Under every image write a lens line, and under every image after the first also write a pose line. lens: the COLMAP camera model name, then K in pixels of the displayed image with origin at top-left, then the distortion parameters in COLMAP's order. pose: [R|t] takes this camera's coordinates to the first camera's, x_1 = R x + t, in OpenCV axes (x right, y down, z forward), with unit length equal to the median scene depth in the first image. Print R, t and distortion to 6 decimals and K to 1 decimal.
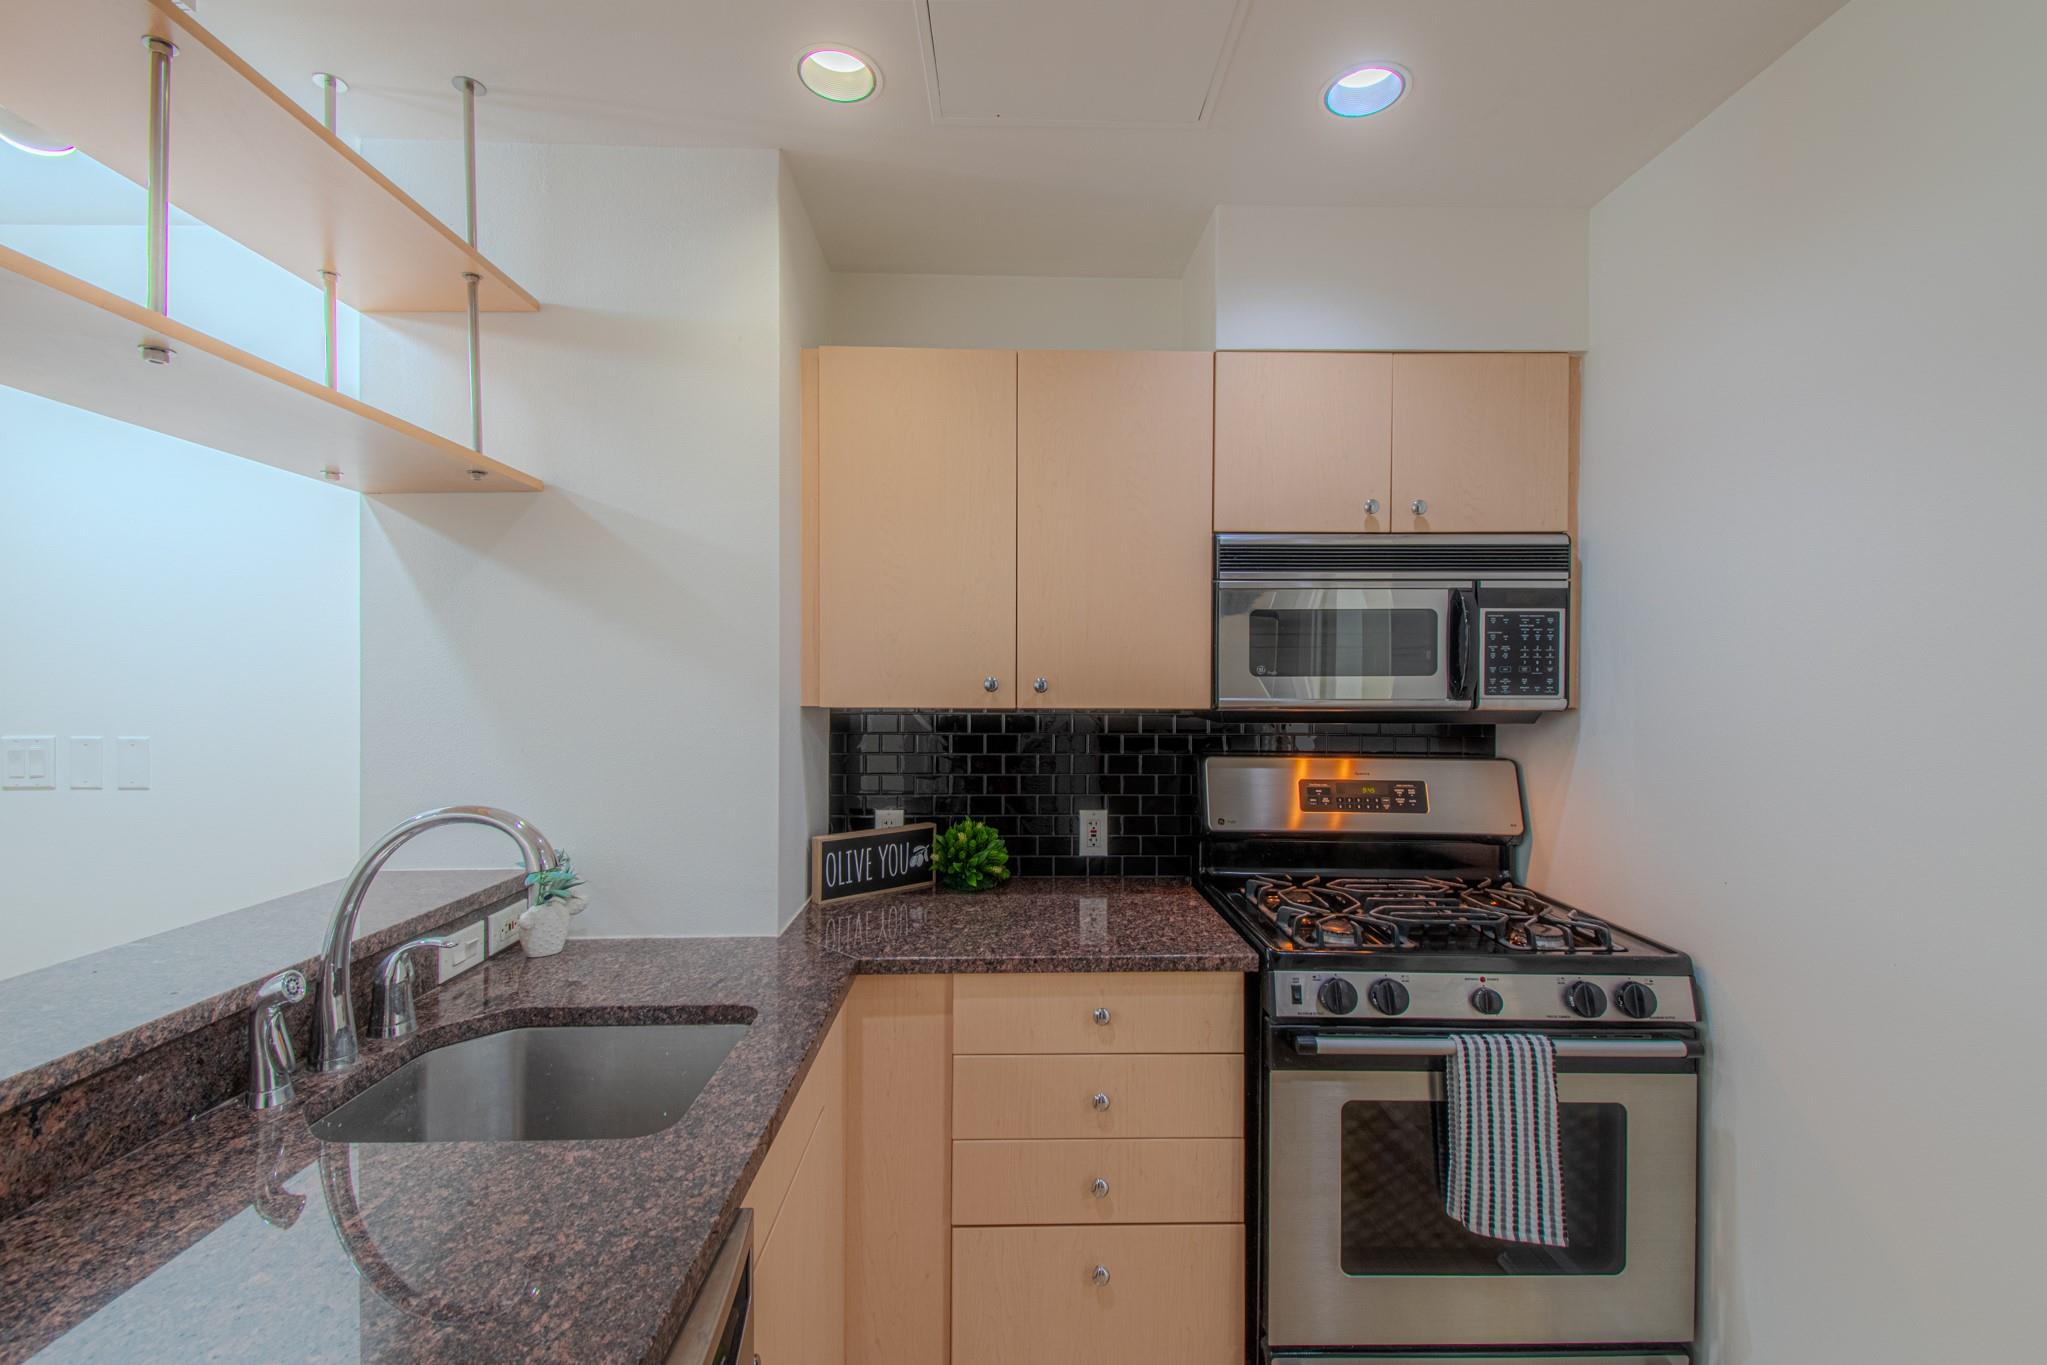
lens RADIAL K [[916.8, 0, 1023.5], [0, 916.8, 682.5], [0, 0, 1]] dist [0.040925, -0.021320]
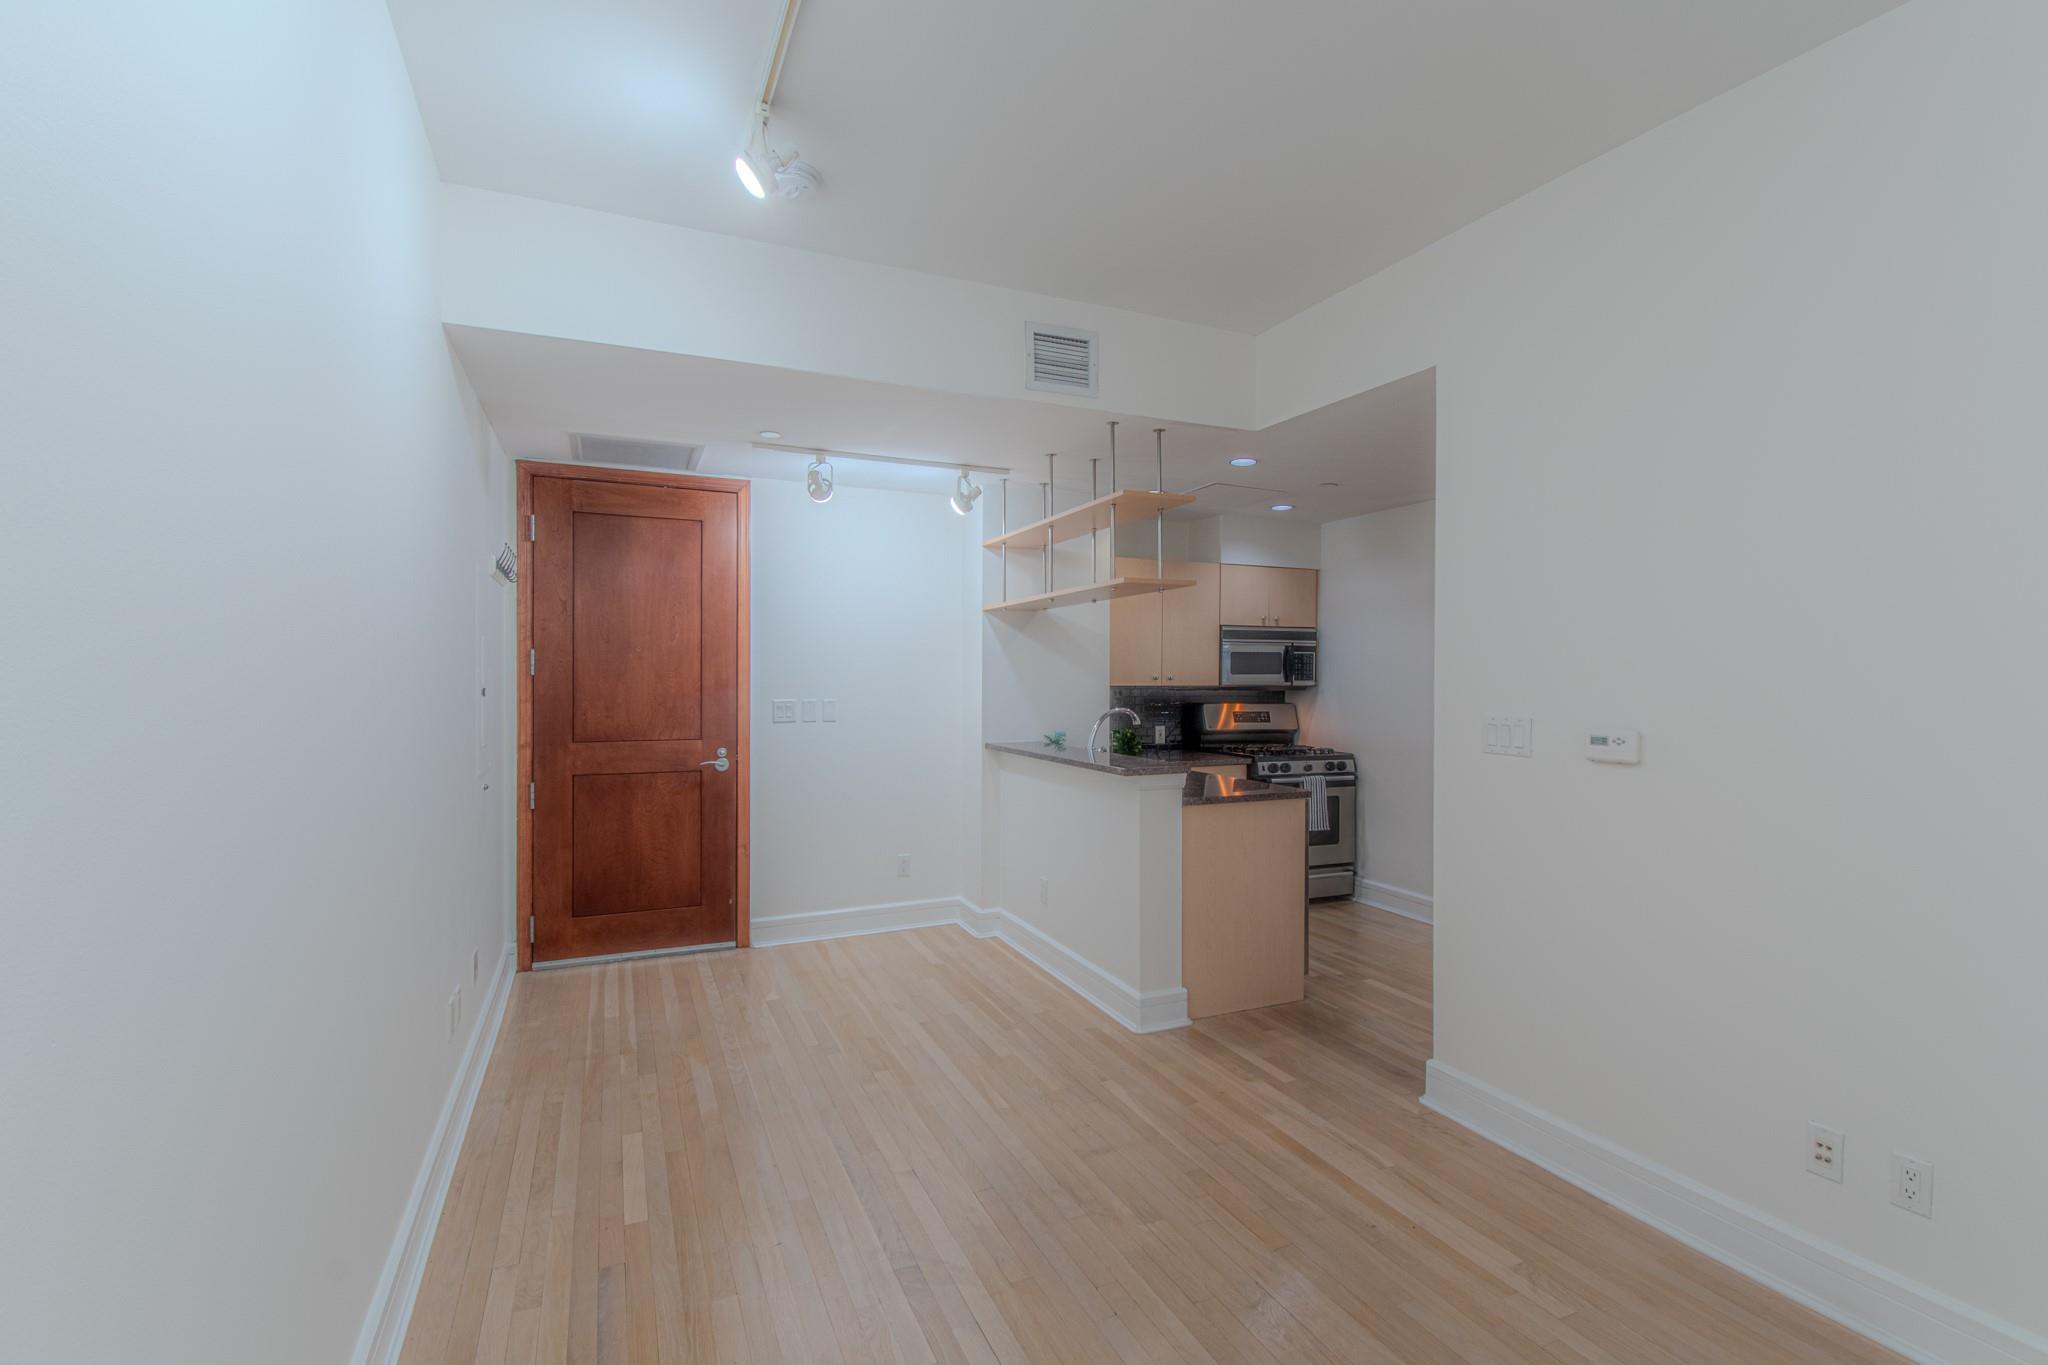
lens RADIAL K [[917.2, 0, 1024.0], [0, 917.2, 682.5], [0, 0, 1]] dist [0.040925, -0.021320]
pose [[0.923021, -0.003292, 0.384735, -1.501485], [0.001729, 0.999989, 0.004408, 0.005134], [-0.384745, -0.003403, 0.923017, -1.469560]]
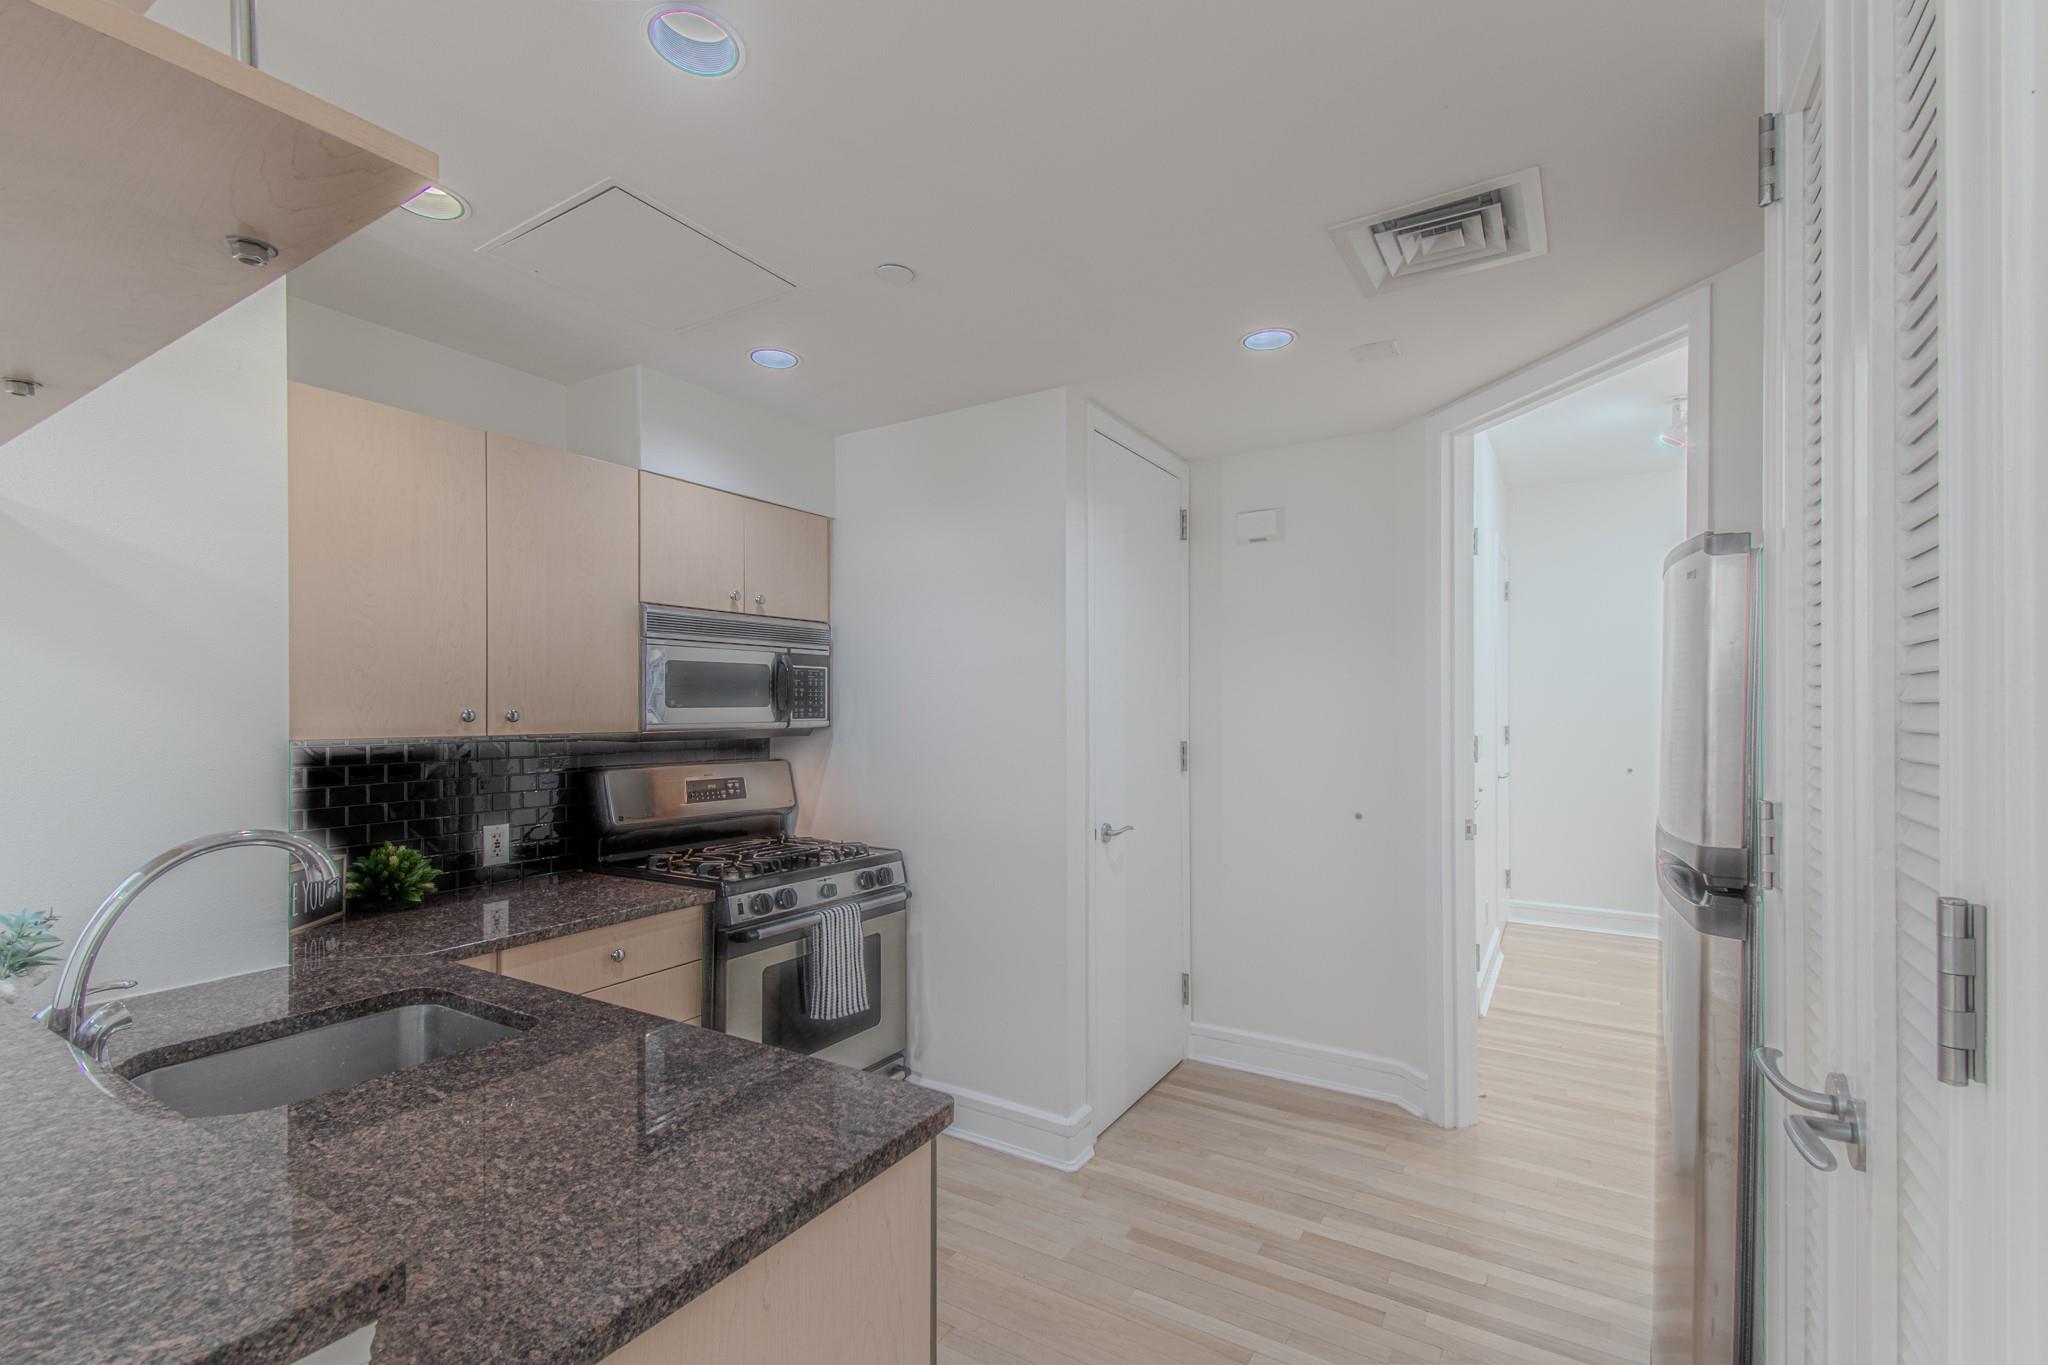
lens RADIAL K [[911.0, 0, 1042.3], [0, 911.0, 705.6], [0, 0, 1]] dist [0.038901, -0.000048]
pose [[0.534983, -0.002280, 0.844860, -0.625672], [0.009177, 0.999953, -0.003113, -0.000359], [-0.844813, 0.009419, 0.534979, -0.231341]]
